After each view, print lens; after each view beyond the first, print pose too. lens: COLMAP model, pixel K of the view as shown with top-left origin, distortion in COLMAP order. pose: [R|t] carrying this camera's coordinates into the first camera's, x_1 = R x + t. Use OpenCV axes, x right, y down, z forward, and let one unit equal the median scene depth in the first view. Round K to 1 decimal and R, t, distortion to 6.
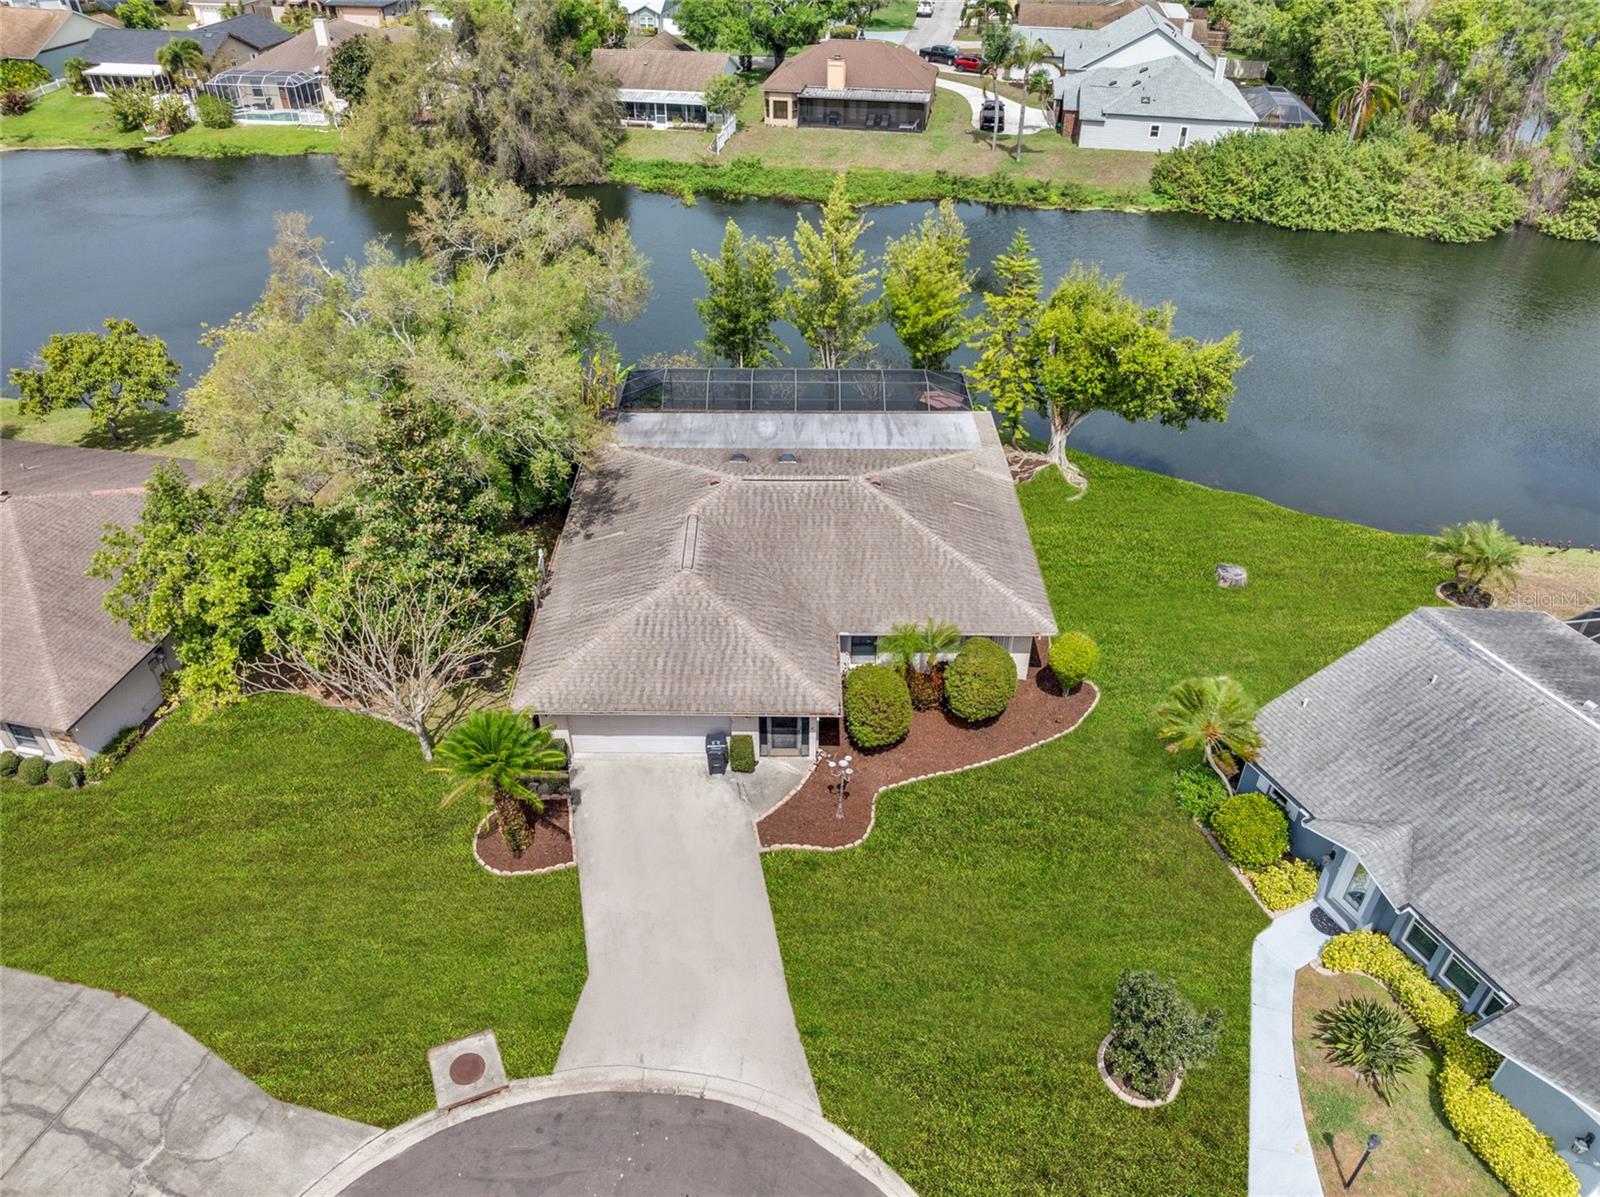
lens RADIAL K [[1125.4, 0, 800.0], [0, 1125.4, 598.5], [0, 0, 1]] dist [-0.056411, 0.030248]
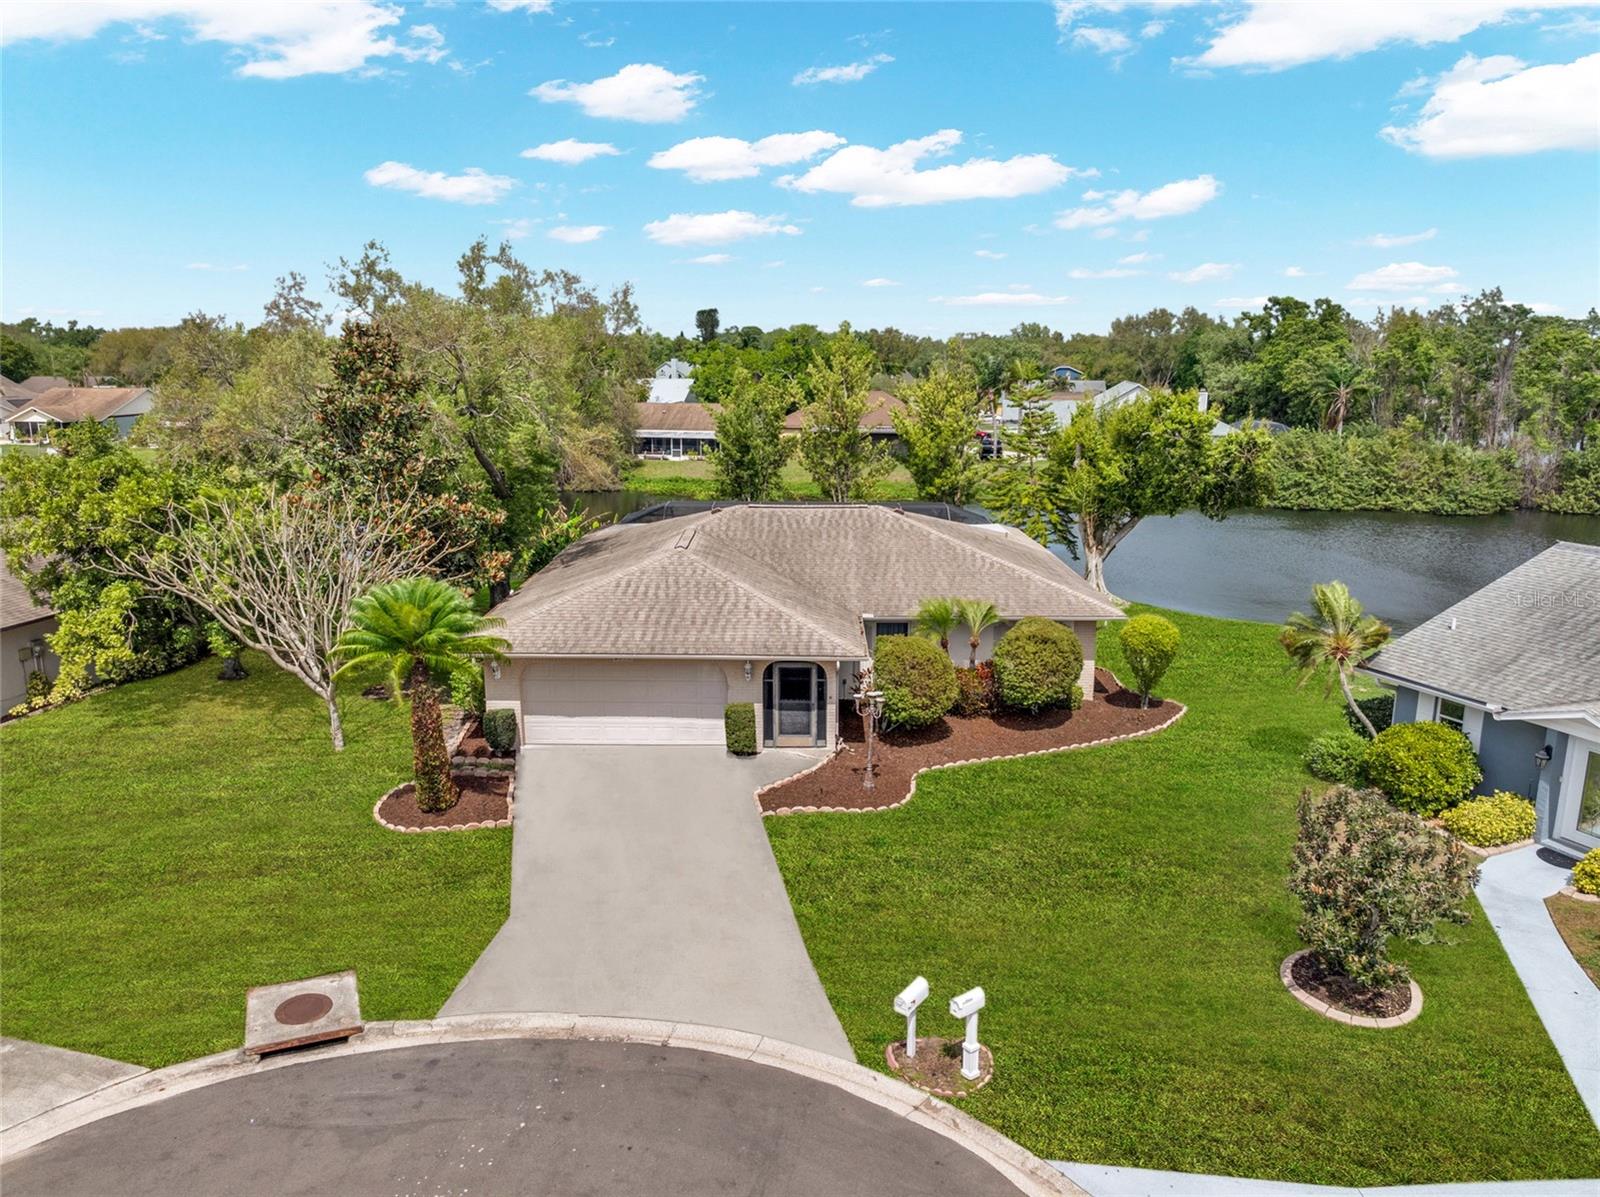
lens RADIAL K [[1125.4, 0, 800.0], [0, 1125.4, 598.5], [0, 0, 1]] dist [-0.056411, 0.030248]
pose [[0.999980, -0.002011, -0.005978, -0.005604], [-0.000552, 0.916278, -0.400543, 0.363593], [0.006283, 0.400538, 0.916259, 0.249174]]
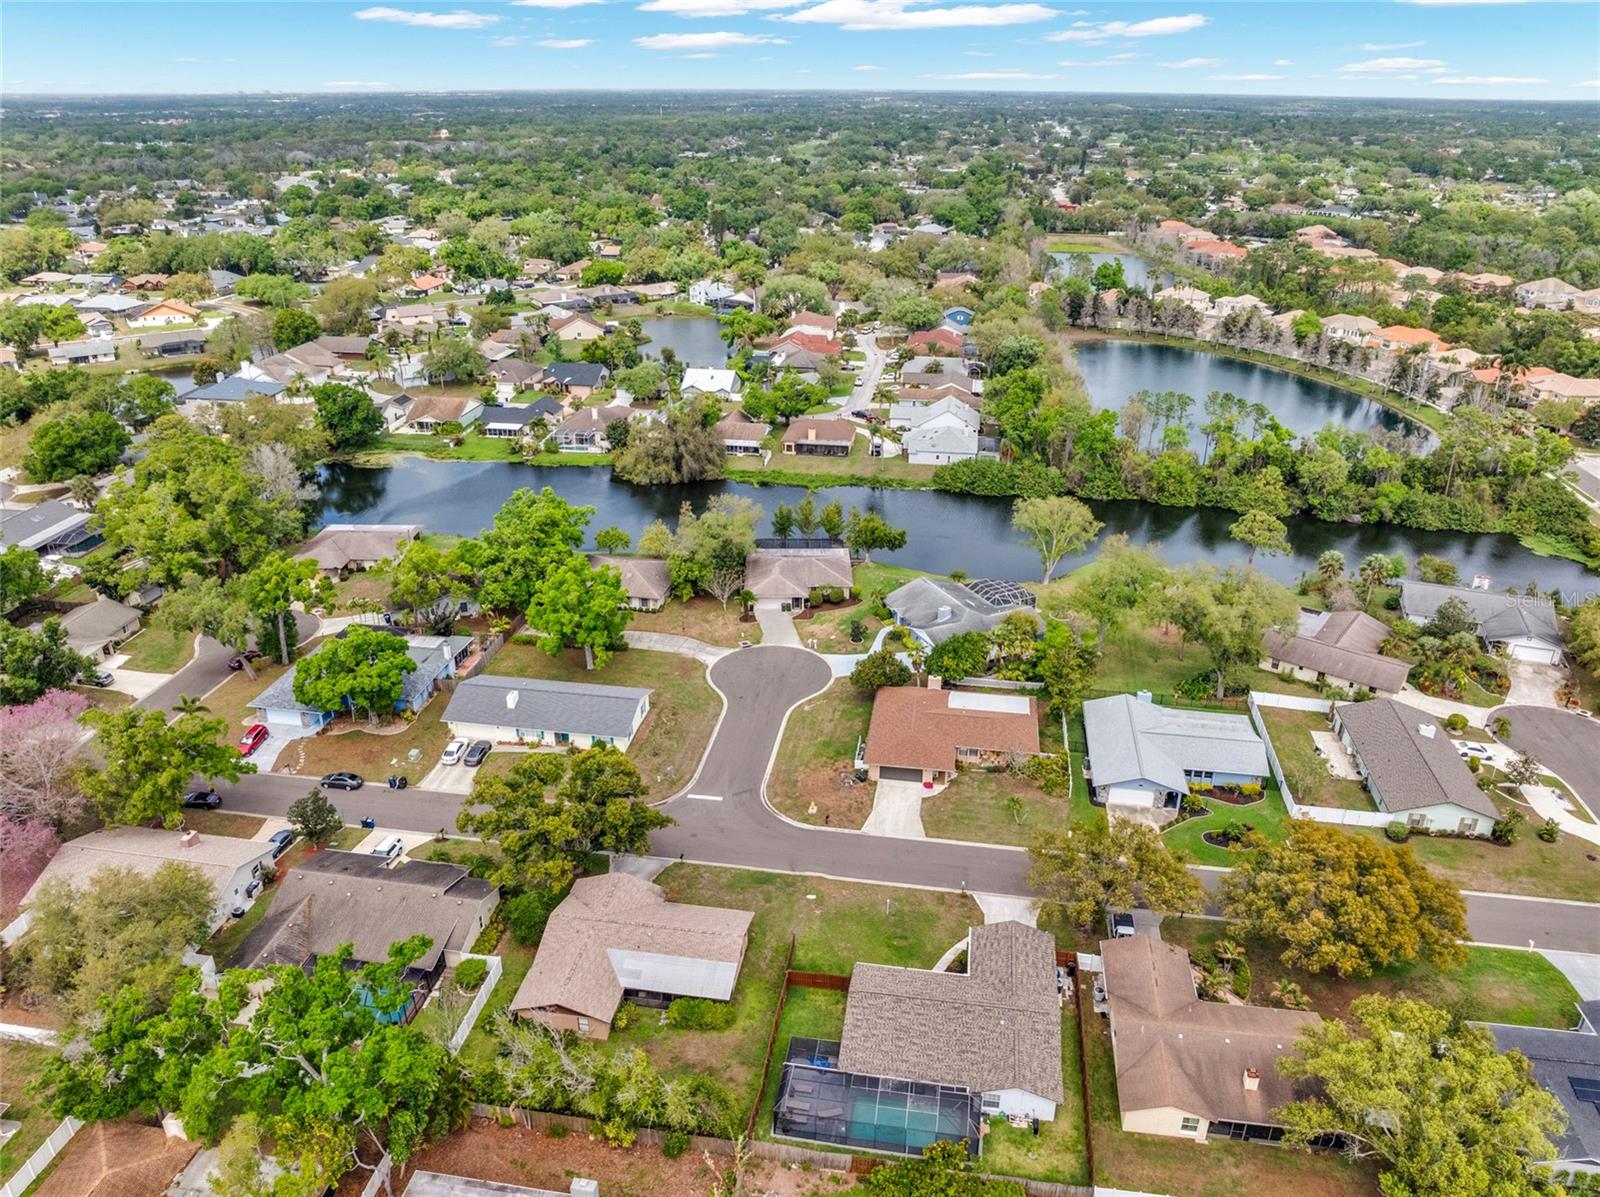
lens RADIAL K [[1125.4, 0, 800.0], [0, 1125.4, 598.5], [0, 0, 1]] dist [-0.056411, 0.030248]
pose [[0.999961, -0.004839, 0.007397, -0.039672], [0.006241, 0.979119, -0.203190, 1.105285], [-0.006259, 0.203229, 0.979111, -3.861080]]
